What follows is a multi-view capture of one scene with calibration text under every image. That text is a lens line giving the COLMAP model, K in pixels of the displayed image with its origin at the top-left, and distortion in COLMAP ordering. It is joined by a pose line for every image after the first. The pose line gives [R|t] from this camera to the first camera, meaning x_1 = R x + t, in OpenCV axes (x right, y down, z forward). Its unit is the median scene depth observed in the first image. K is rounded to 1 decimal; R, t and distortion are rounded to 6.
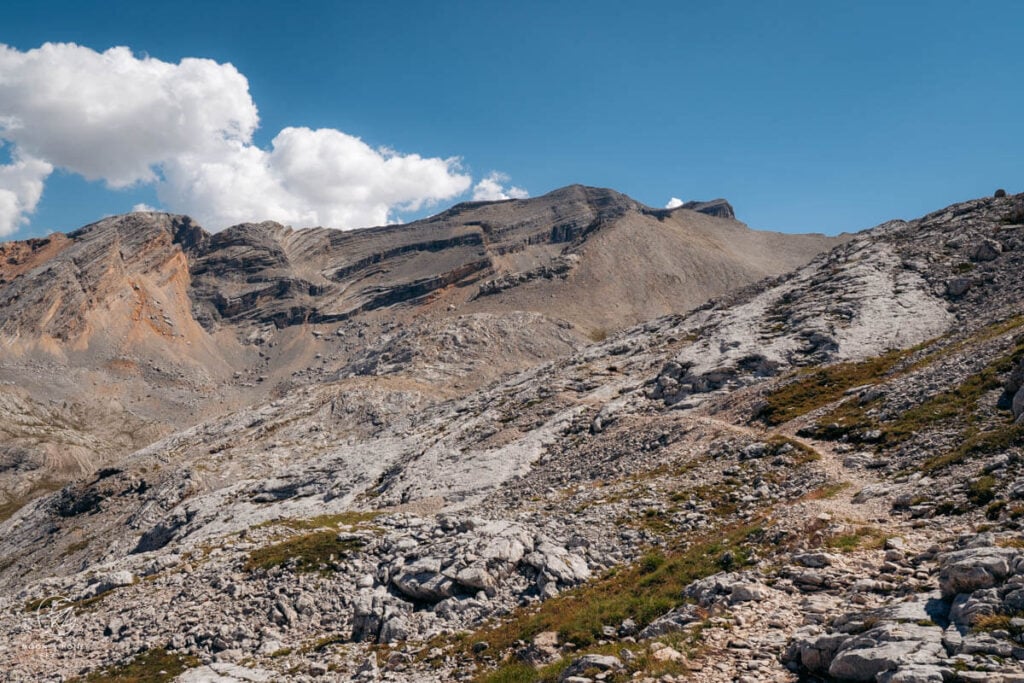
lens RADIAL K [[808.1, 0, 512.6], [0, 808.1, 378.4], [0, 0, 1]] dist [-0.005289, 0.008062]
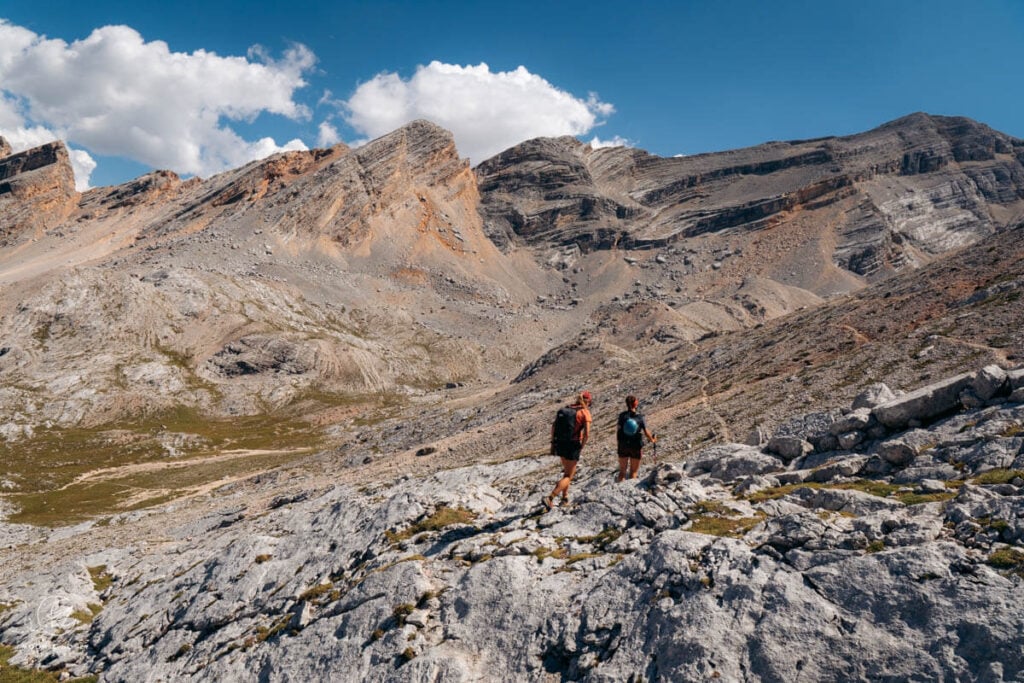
lens RADIAL K [[808.1, 0, 512.6], [0, 808.1, 378.4], [0, 0, 1]] dist [-0.005289, 0.008062]
pose [[0.956629, 0.054956, -0.286079, -0.119117], [-0.050147, 0.998451, 0.024116, 0.046117], [0.286961, -0.008724, 0.957903, 0.208649]]
